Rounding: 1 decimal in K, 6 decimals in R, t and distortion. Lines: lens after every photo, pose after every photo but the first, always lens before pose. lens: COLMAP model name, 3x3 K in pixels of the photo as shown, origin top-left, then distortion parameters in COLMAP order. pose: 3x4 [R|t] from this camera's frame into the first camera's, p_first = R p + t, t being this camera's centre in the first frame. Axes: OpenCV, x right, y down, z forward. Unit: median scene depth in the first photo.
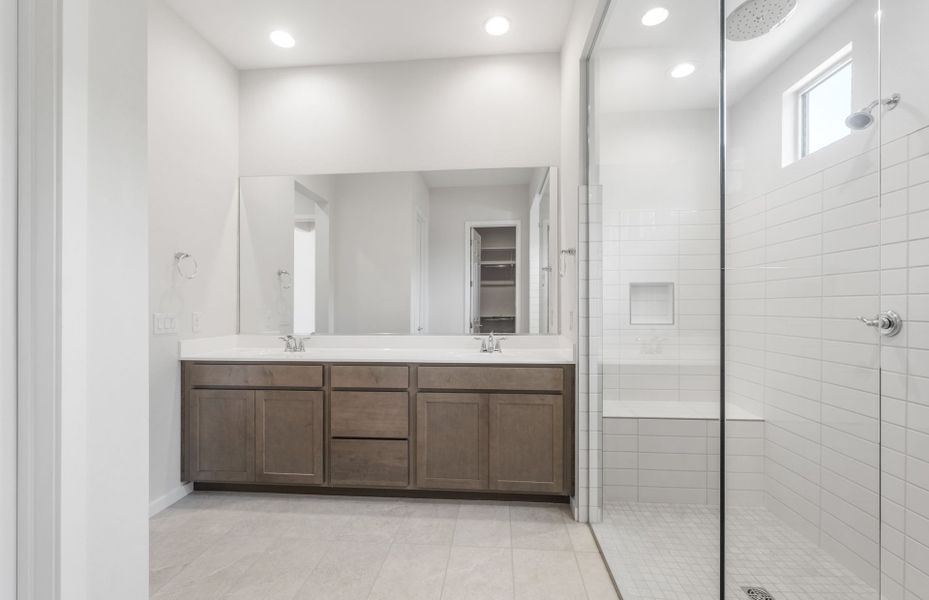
lens RADIAL K [[378.5, 0, 453.4], [0, 378.5, 307.1], [0, 0, 1]] dist [0.001292, -0.000608]
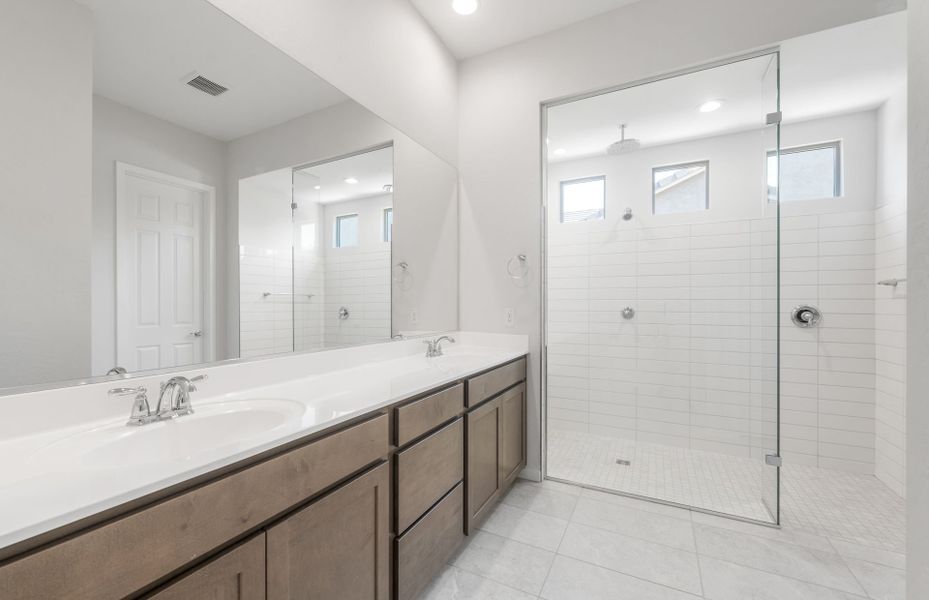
lens RADIAL K [[378.5, 0, 468.5], [0, 378.5, 303.9], [0, 0, 1]] dist [0.001292, -0.000608]
pose [[0.371808, 0.005610, 0.928293, -0.877347], [0.000409, 0.999981, -0.006207, 0.002972], [-0.928310, 0.002688, 0.371798, 0.755773]]
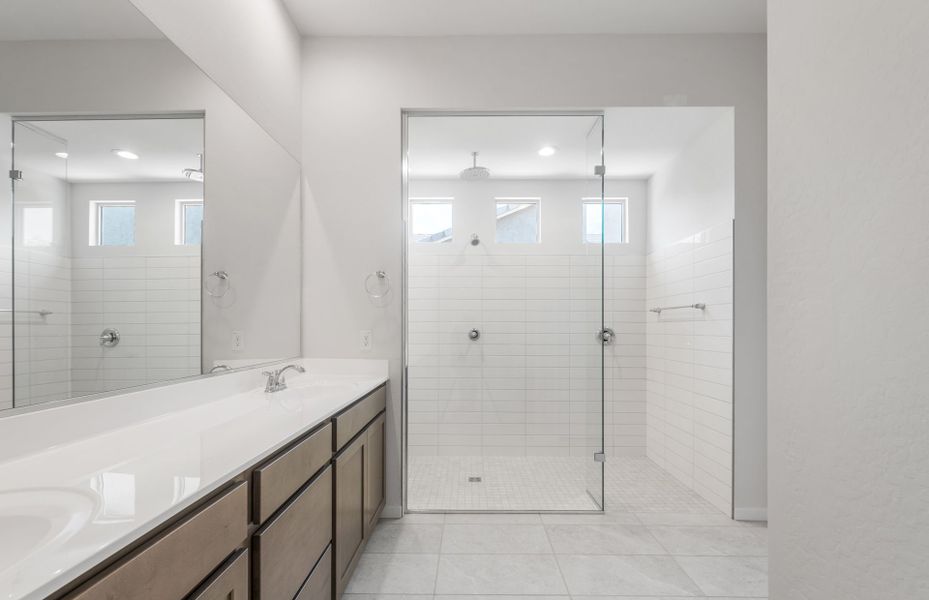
lens RADIAL K [[378.5, 0, 468.7], [0, 378.5, 325.4], [0, 0, 1]] dist [0.001292, -0.000608]
pose [[-0.082994, 0.008111, 0.996517, -0.805046], [0.001470, 0.999967, -0.008017, 0.004874], [-0.996549, 0.000799, -0.083003, 0.885678]]
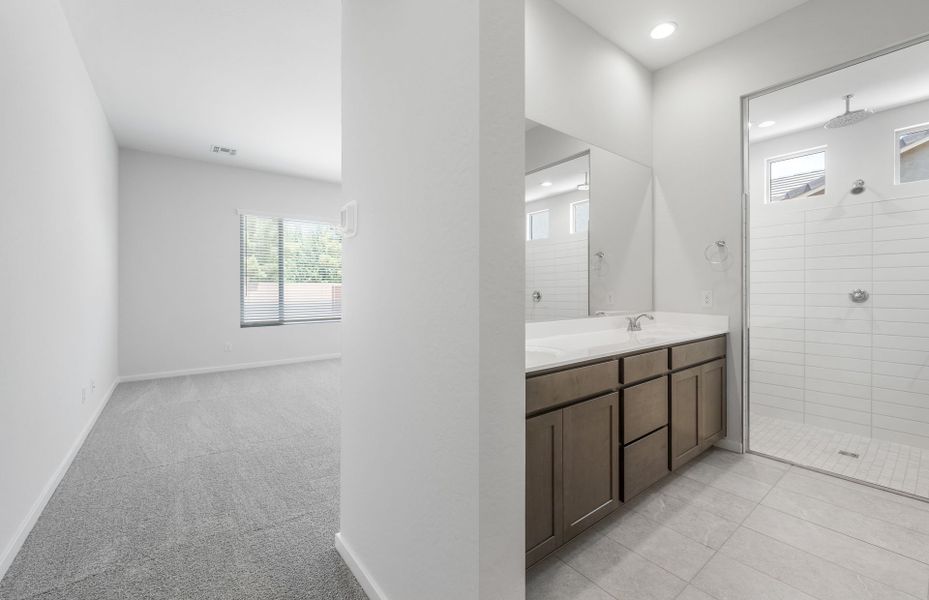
lens RADIAL K [[378.5, 0, 463.8], [0, 378.5, 291.4], [0, 0, 1]] dist [0.001292, -0.000608]
pose [[0.733964, -0.001817, 0.679186, -1.232288], [0.002923, 0.999996, -0.000483, 0.009966], [-0.679182, 0.002340, 0.733966, 0.689135]]
